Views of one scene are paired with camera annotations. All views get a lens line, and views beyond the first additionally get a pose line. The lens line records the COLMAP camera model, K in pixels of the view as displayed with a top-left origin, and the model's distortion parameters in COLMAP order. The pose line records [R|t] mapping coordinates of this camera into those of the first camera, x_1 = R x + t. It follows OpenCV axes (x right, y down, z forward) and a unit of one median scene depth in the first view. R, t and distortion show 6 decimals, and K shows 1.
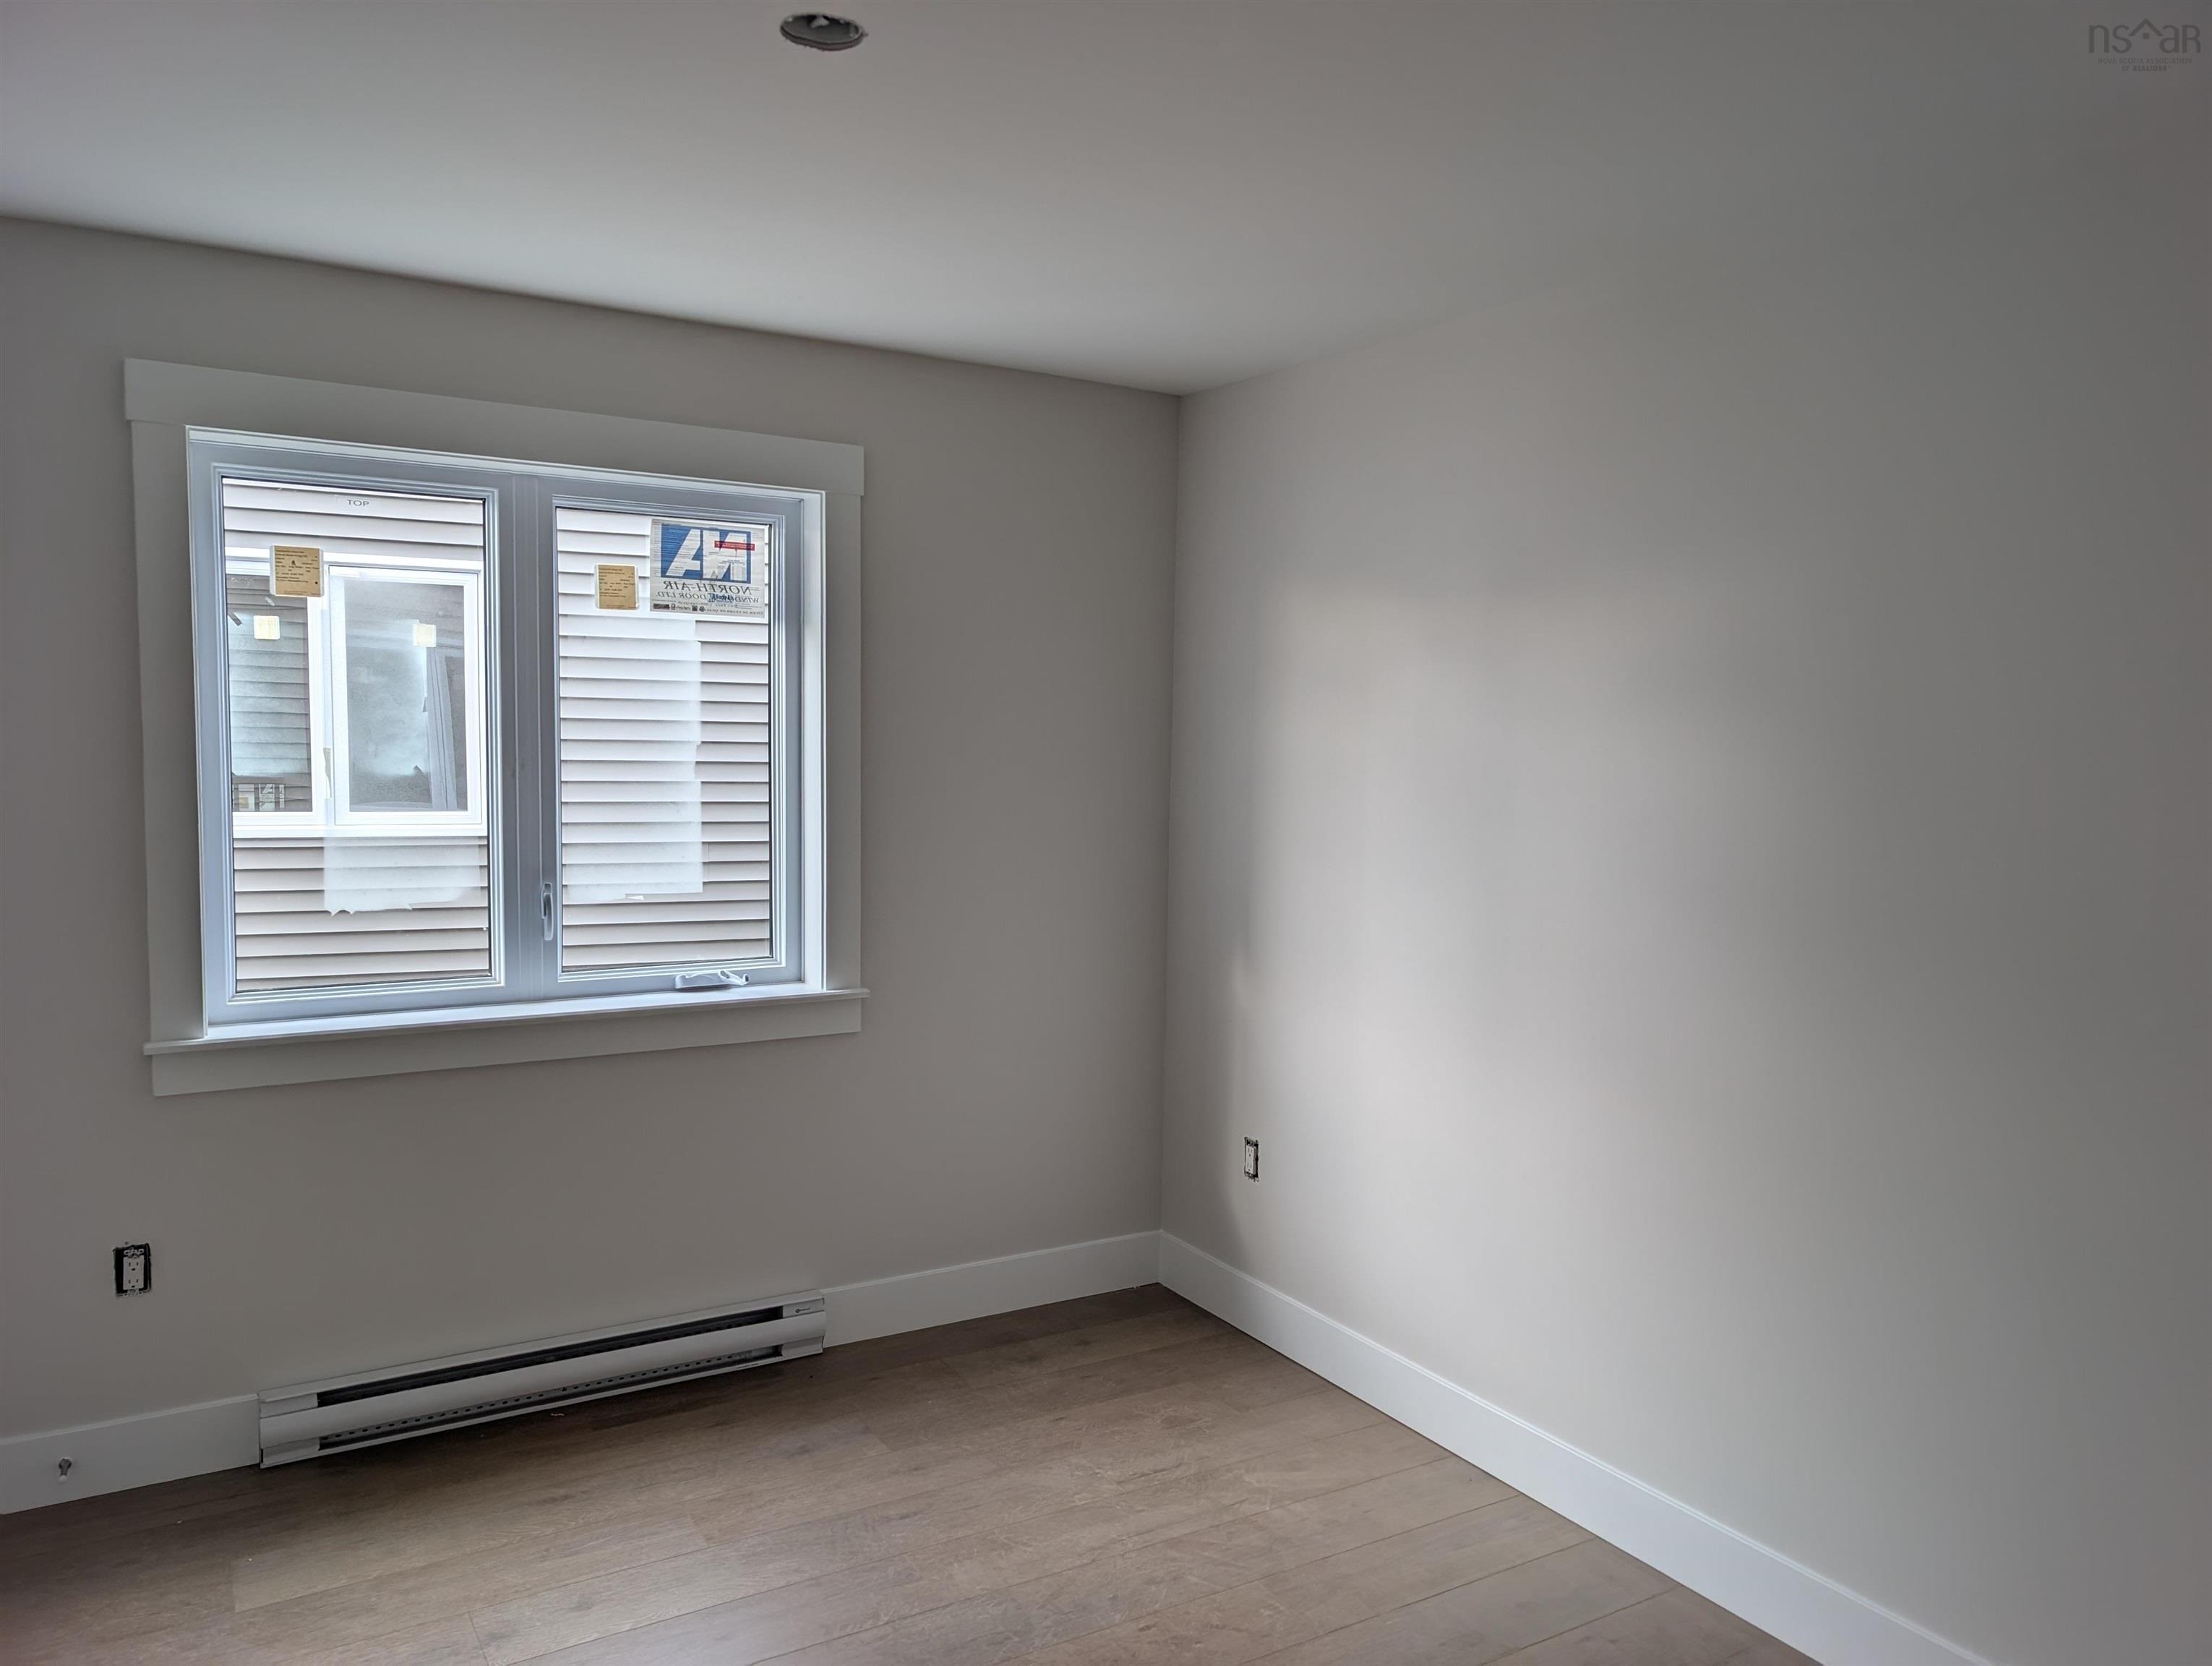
lens RADIAL K [[1596.1, 0, 1120.8], [0, 1596.1, 824.9], [0, 0, 1]] dist [0.012779, -0.004643]
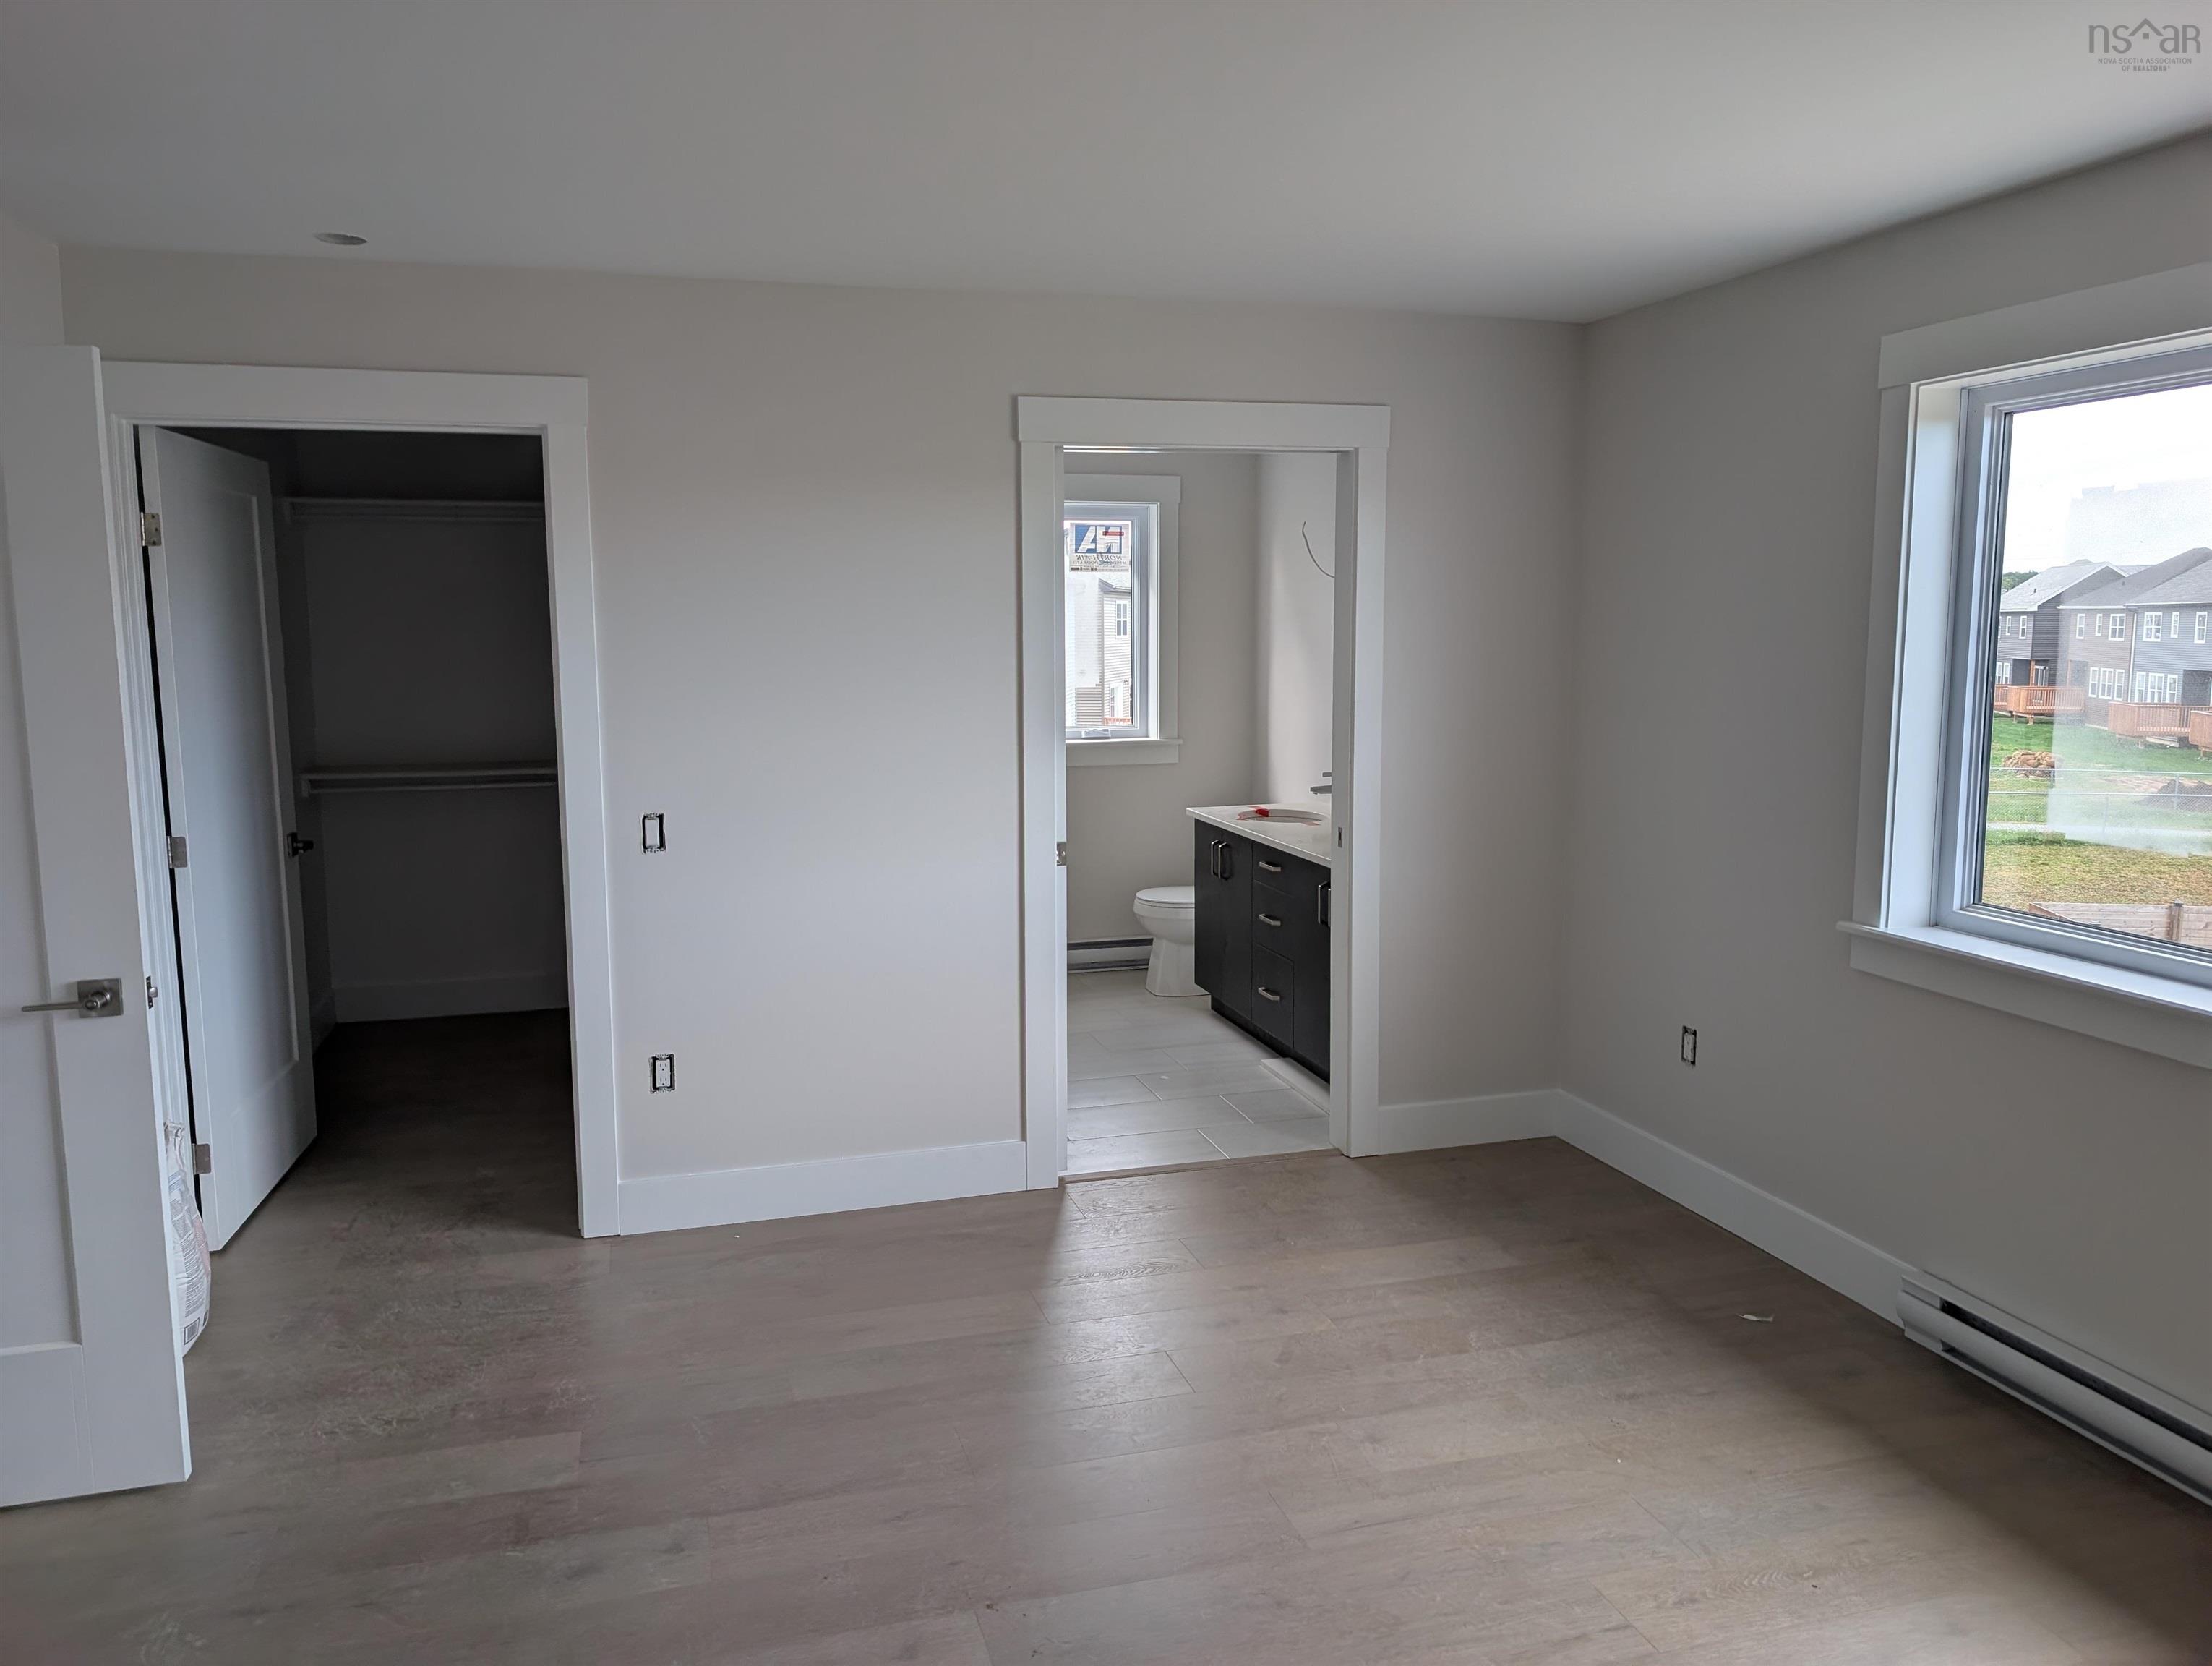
lens RADIAL K [[1596.1, 0, 1110.3], [0, 1596.1, 827.7], [0, 0, 1]] dist [0.012779, -0.004643]
pose [[0.963740, 0.023077, -0.265844, 0.322658], [-0.001879, 0.996815, 0.079720, 0.050286], [0.266837, -0.076330, 0.960714, -1.070274]]
